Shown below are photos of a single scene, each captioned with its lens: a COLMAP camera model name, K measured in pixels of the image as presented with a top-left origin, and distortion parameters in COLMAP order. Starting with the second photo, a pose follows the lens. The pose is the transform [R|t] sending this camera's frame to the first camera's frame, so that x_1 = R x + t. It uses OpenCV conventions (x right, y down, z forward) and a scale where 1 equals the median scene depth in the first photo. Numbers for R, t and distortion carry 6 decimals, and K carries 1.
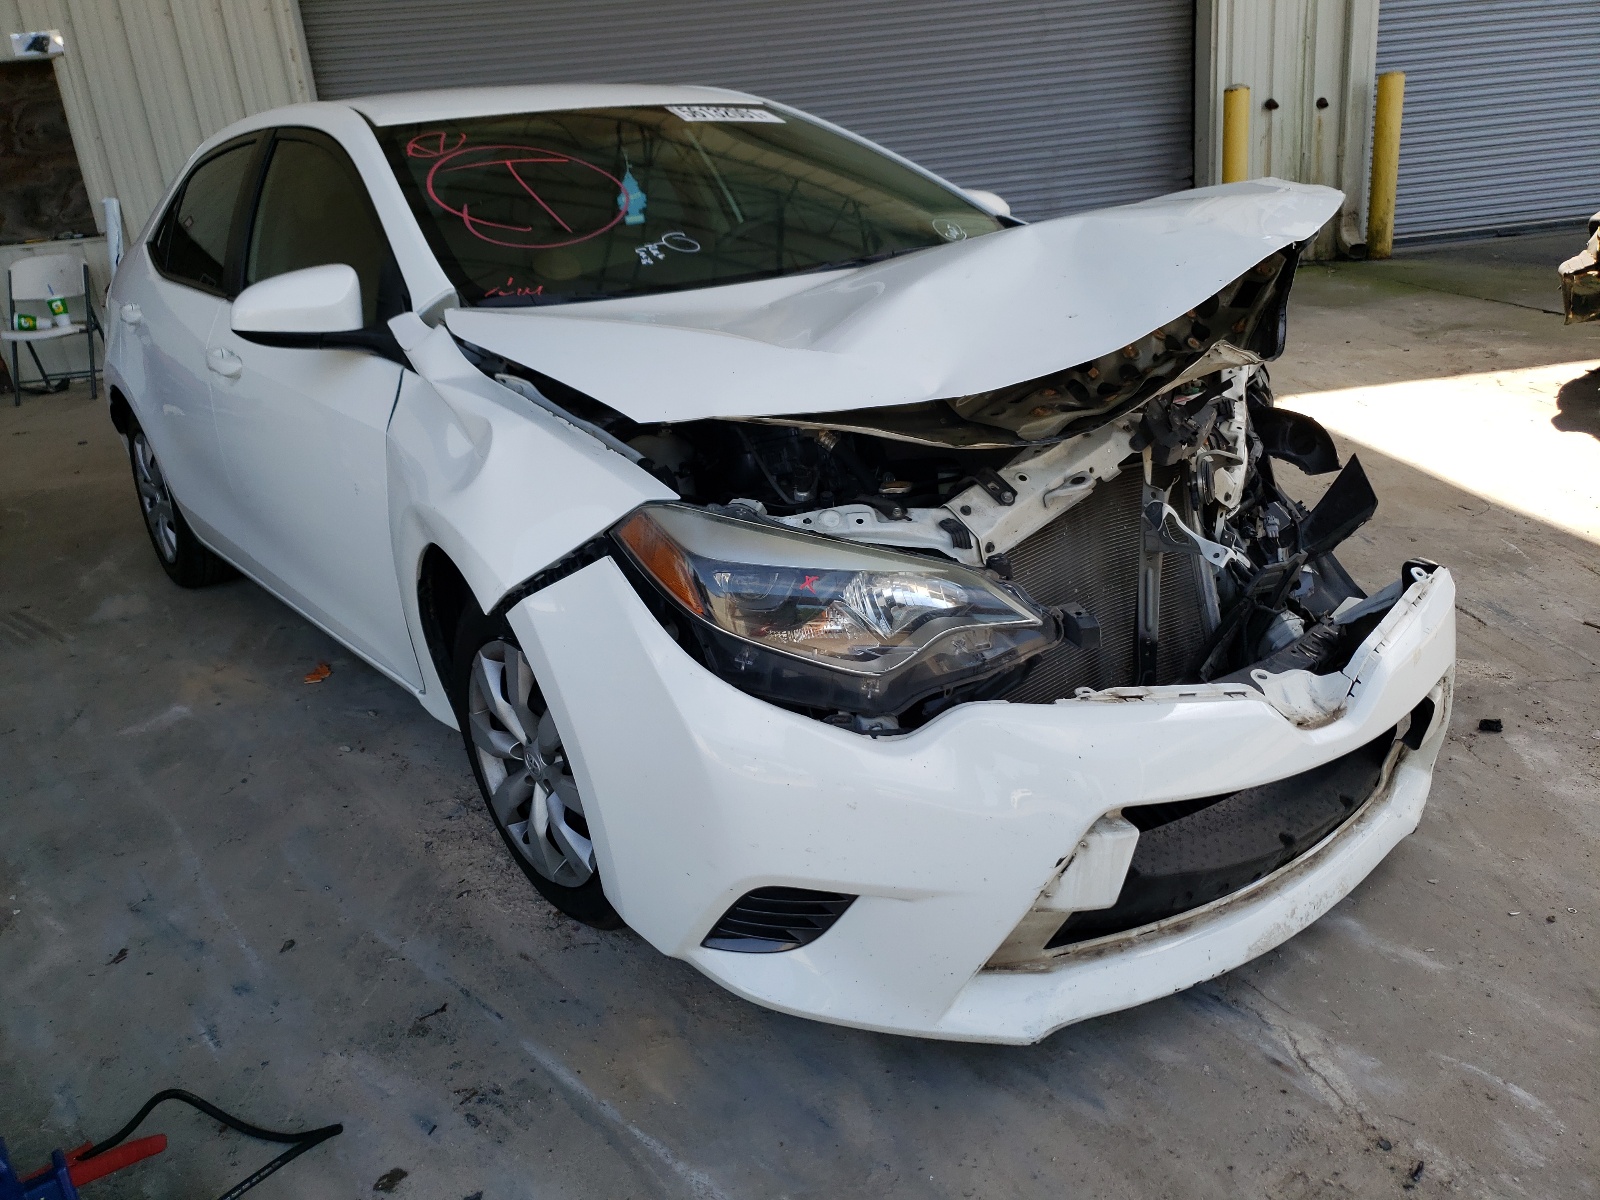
lens RADIAL K [[1188.2, 0, 818.8], [0, 1188.2, 565.1], [0, 0, 1]] dist [0.003584, 0.004826]
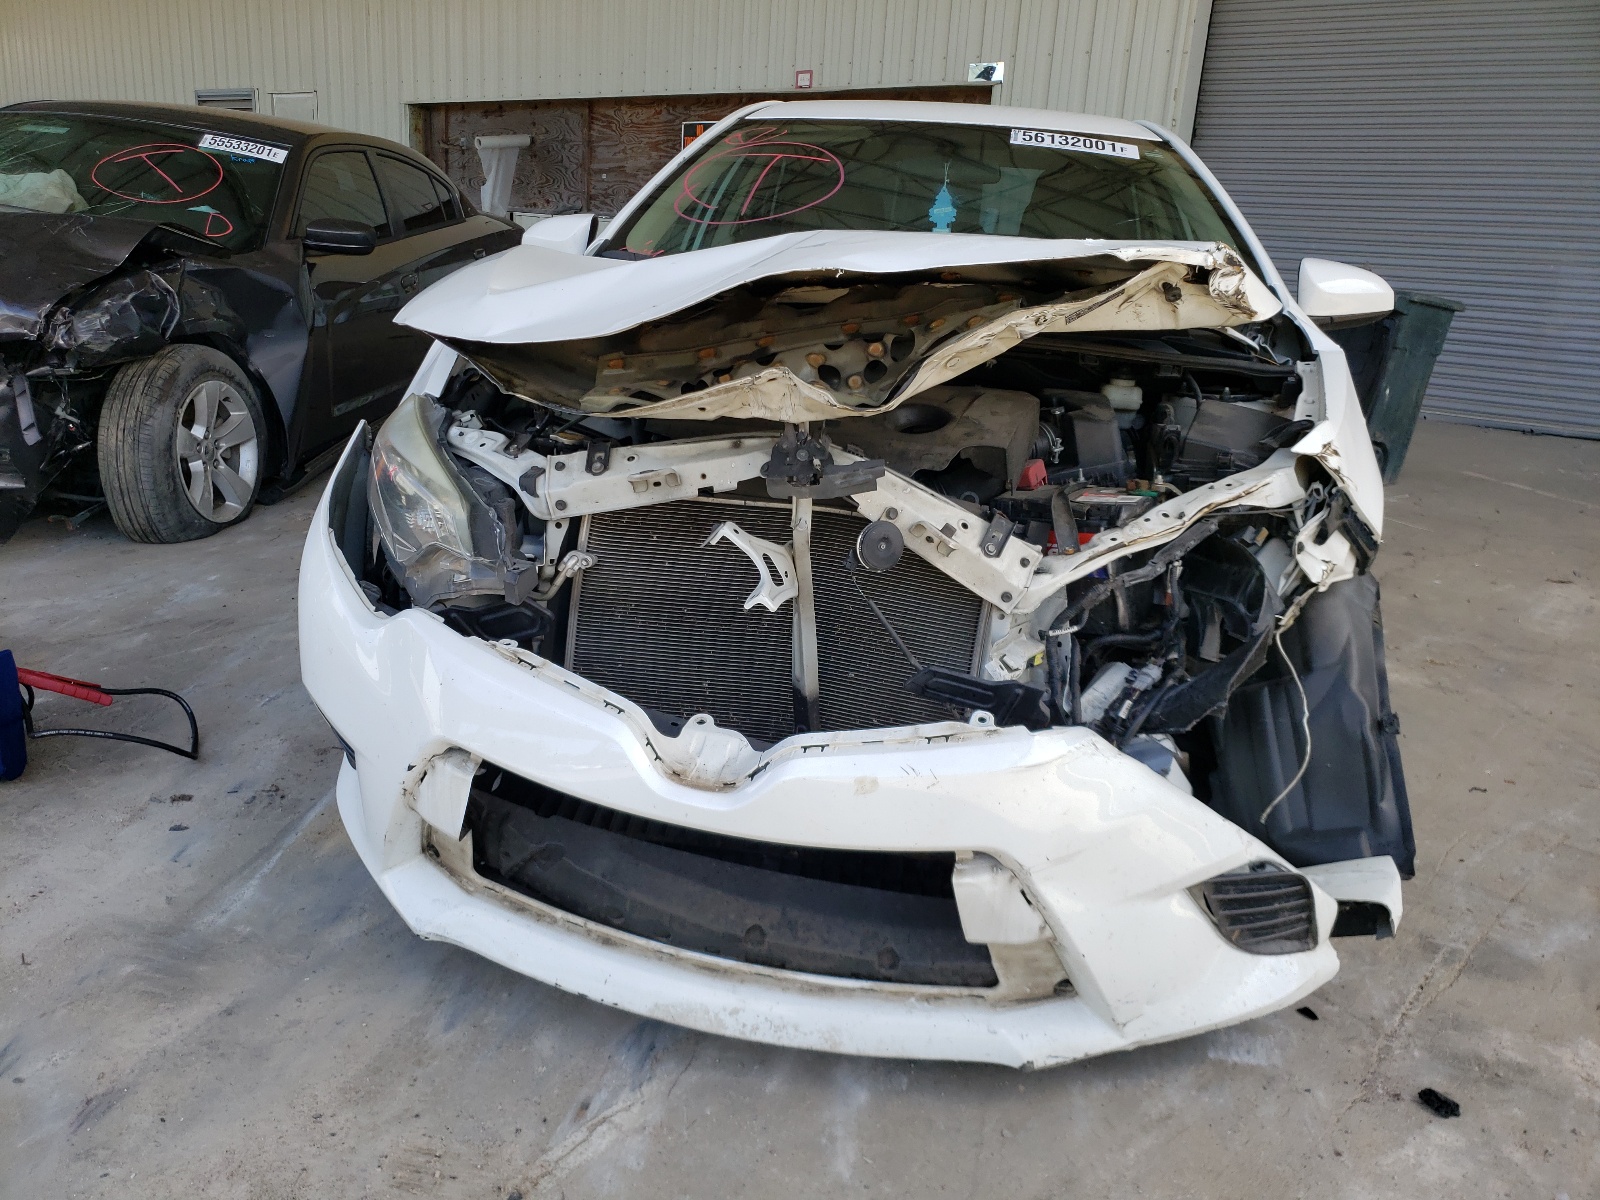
lens RADIAL K [[1201.9, 0, 795.2], [0, 1201.9, 596.0], [0, 0, 1]] dist [0.010658, 0.004816]
pose [[0.690325, 0.328075, -0.644839, 0.912645], [-0.340855, 0.933645, 0.110113, -0.116296], [0.638176, 0.143783, 0.756345, 0.295404]]
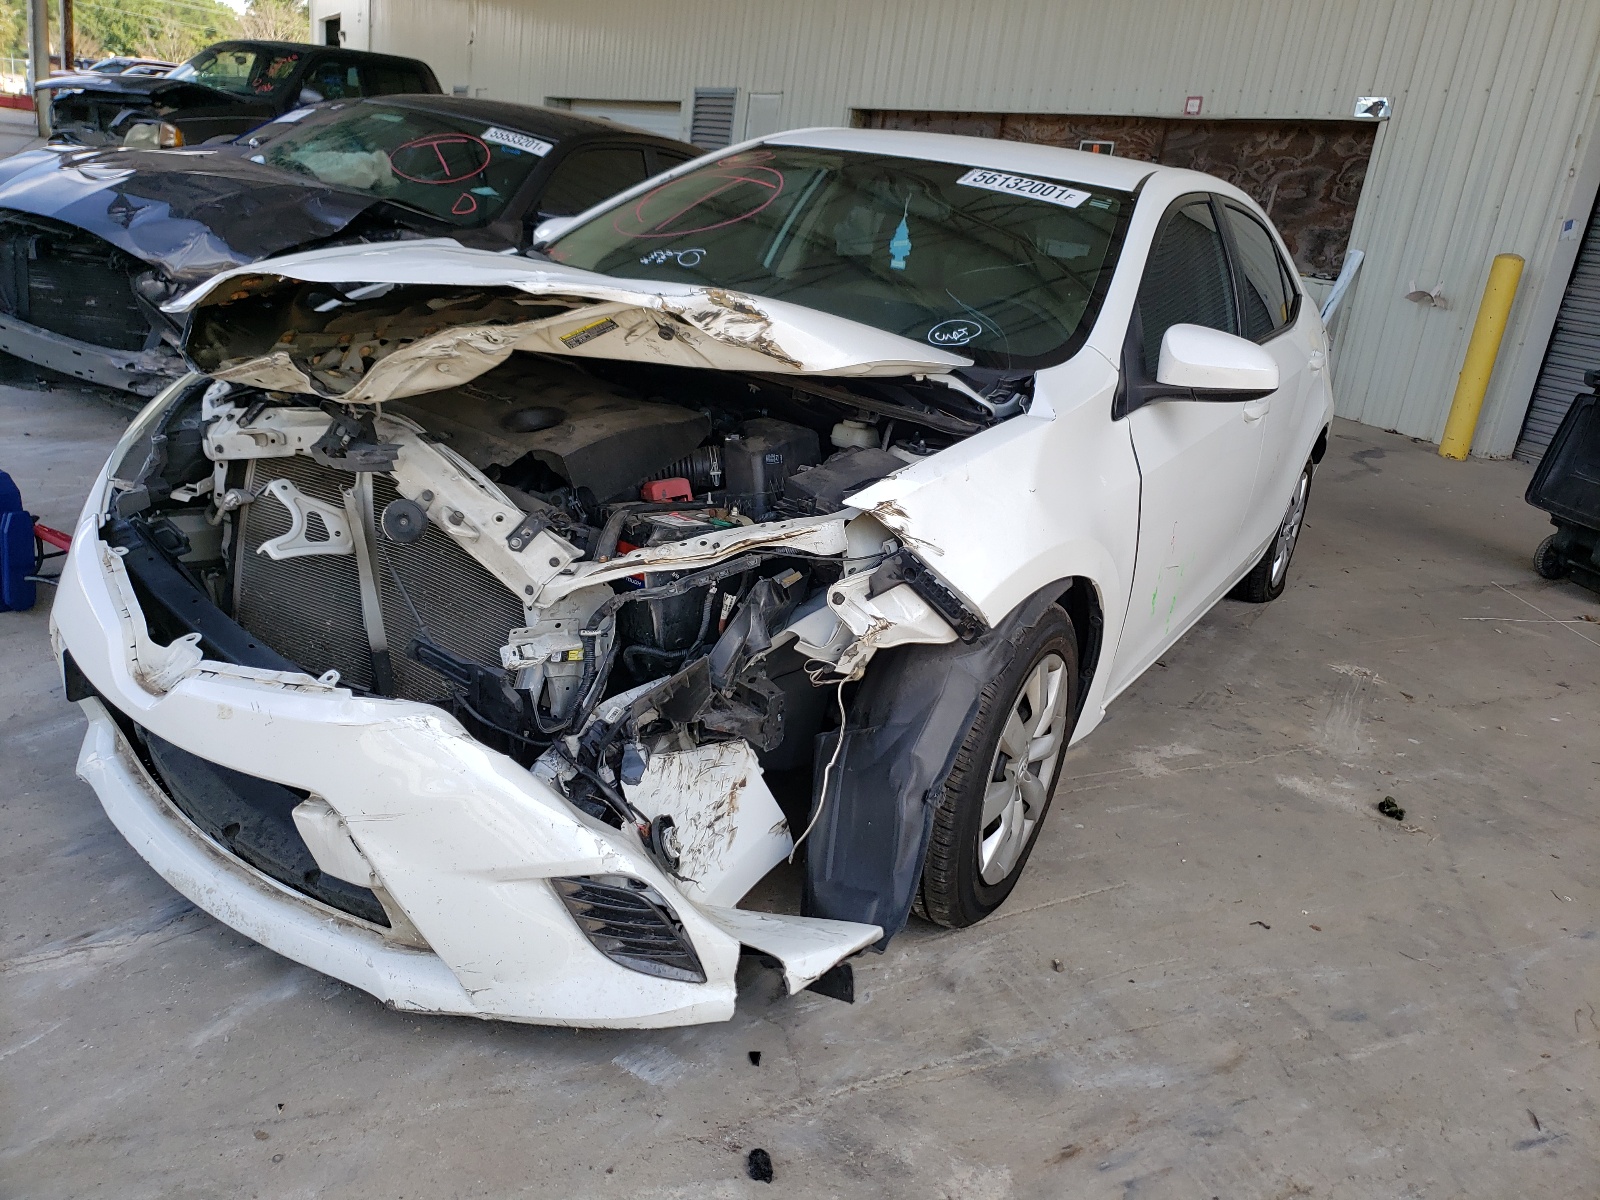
lens RADIAL K [[1188.2, 0, 818.8], [0, 1188.2, 565.1], [0, 0, 1]] dist [0.003584, 0.004826]
pose [[0.386952, 0.406731, -0.827549, 1.363927], [-0.452729, 0.865645, 0.213764, -0.428403], [0.803308, 0.291939, 0.519102, 0.801037]]
